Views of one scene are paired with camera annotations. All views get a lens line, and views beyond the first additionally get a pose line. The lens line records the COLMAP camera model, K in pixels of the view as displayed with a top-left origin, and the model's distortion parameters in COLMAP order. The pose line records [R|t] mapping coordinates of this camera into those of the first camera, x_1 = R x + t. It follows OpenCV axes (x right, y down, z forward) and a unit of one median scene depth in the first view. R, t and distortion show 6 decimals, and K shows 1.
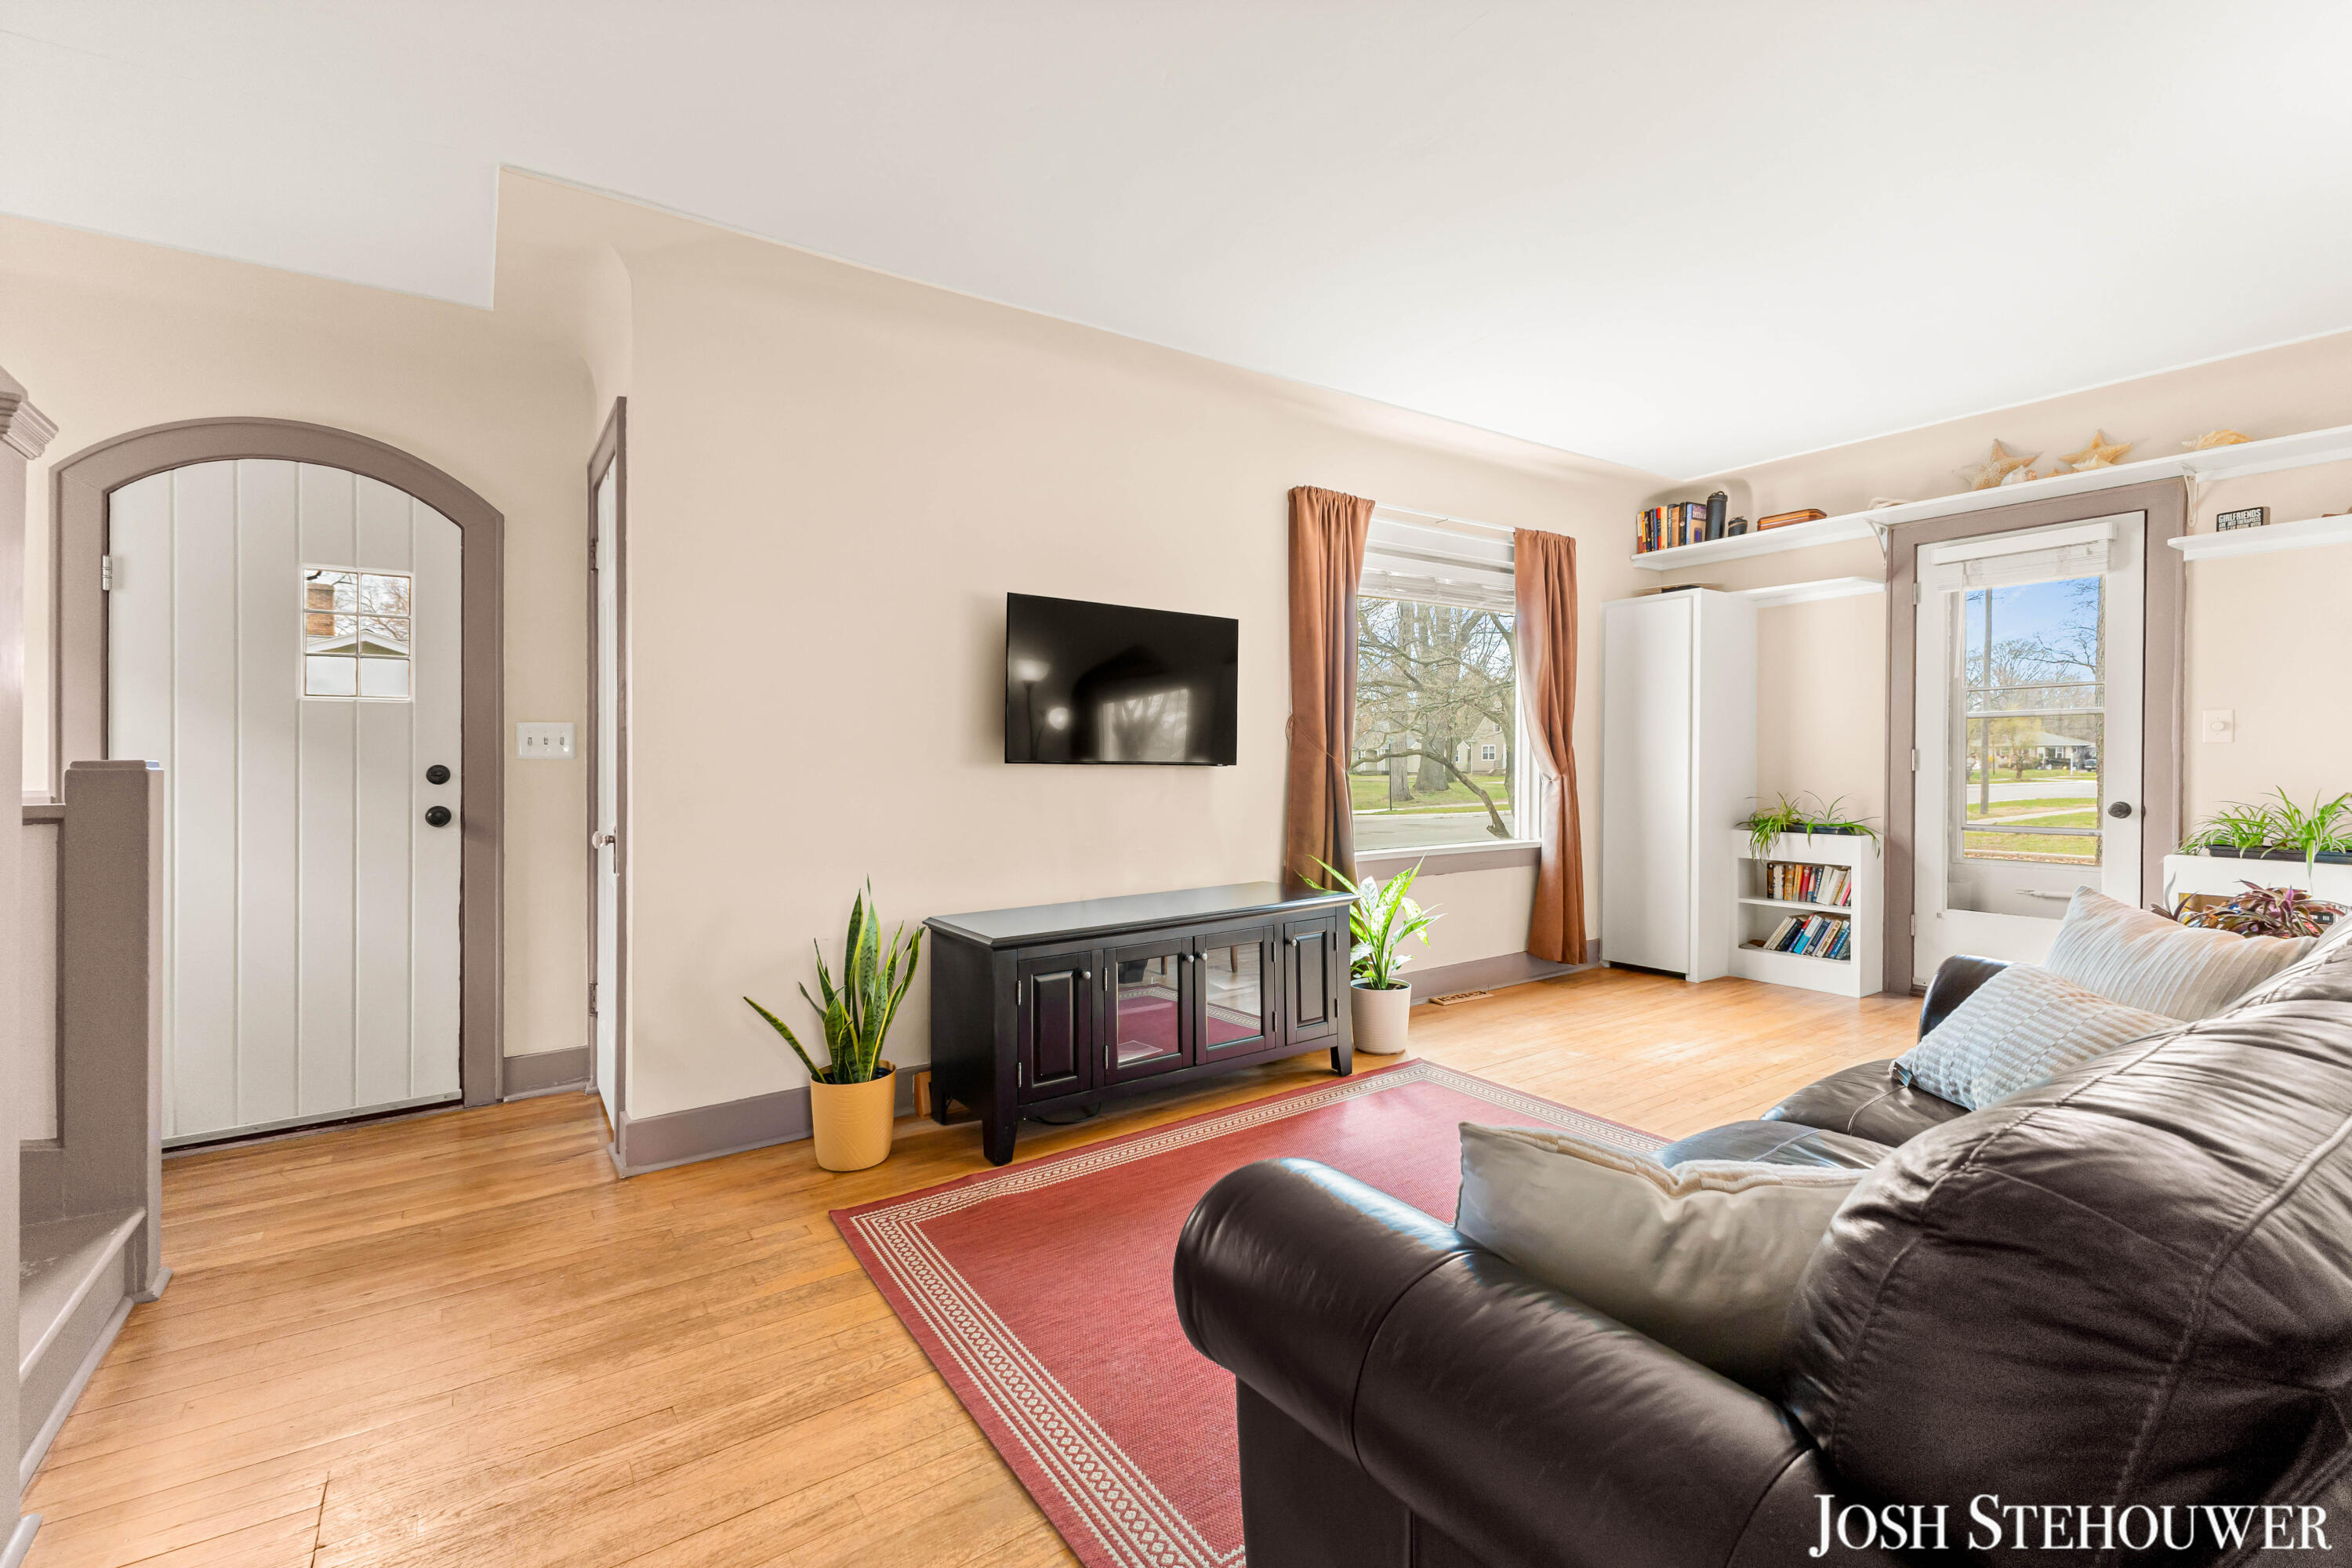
lens RADIAL K [[1013.1, 0, 1174.9], [0, 1013.1, 760.0], [0, 0, 1]] dist [0.002215, -0.000061]
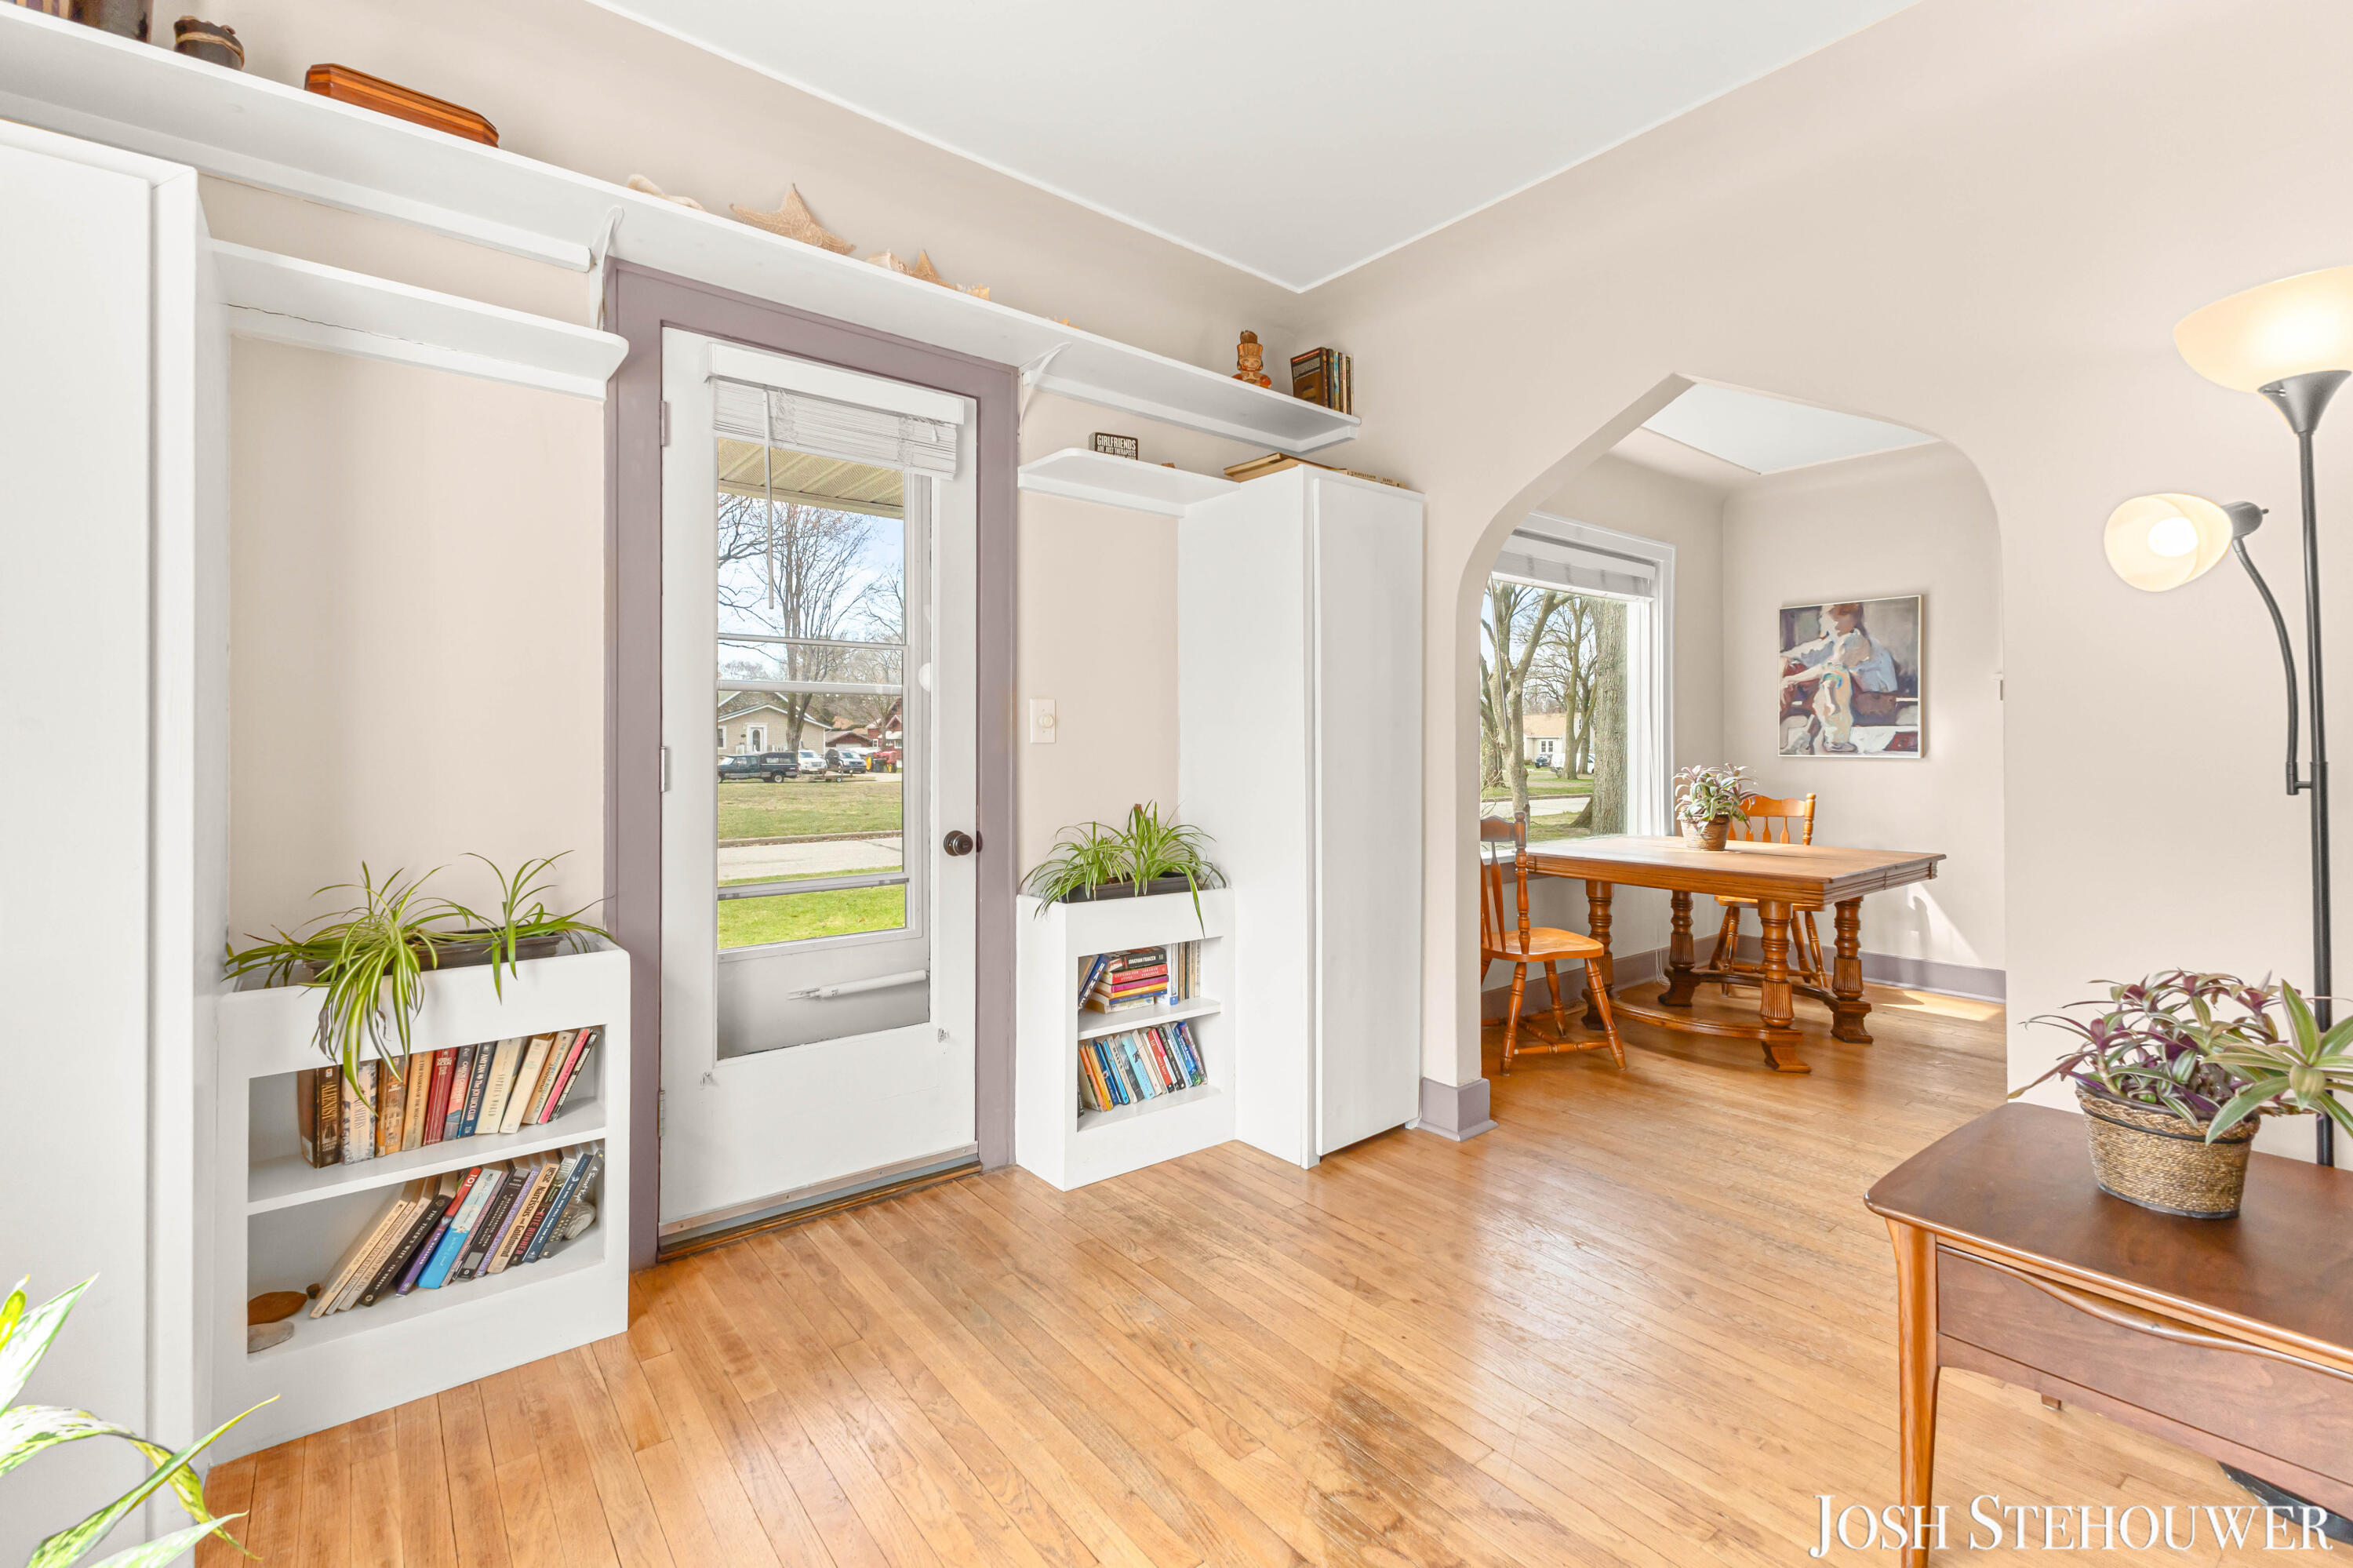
lens RADIAL K [[1027.0, 0, 1177.5], [0, 1027.0, 741.8], [0, 0, 1]] dist [-0.000244, -0.000328]
pose [[-0.077340, 0.016188, 0.996873, 0.224921], [-0.001476, 0.999865, -0.016351, -0.004680], [-0.997004, -0.002736, -0.077306, 0.793275]]
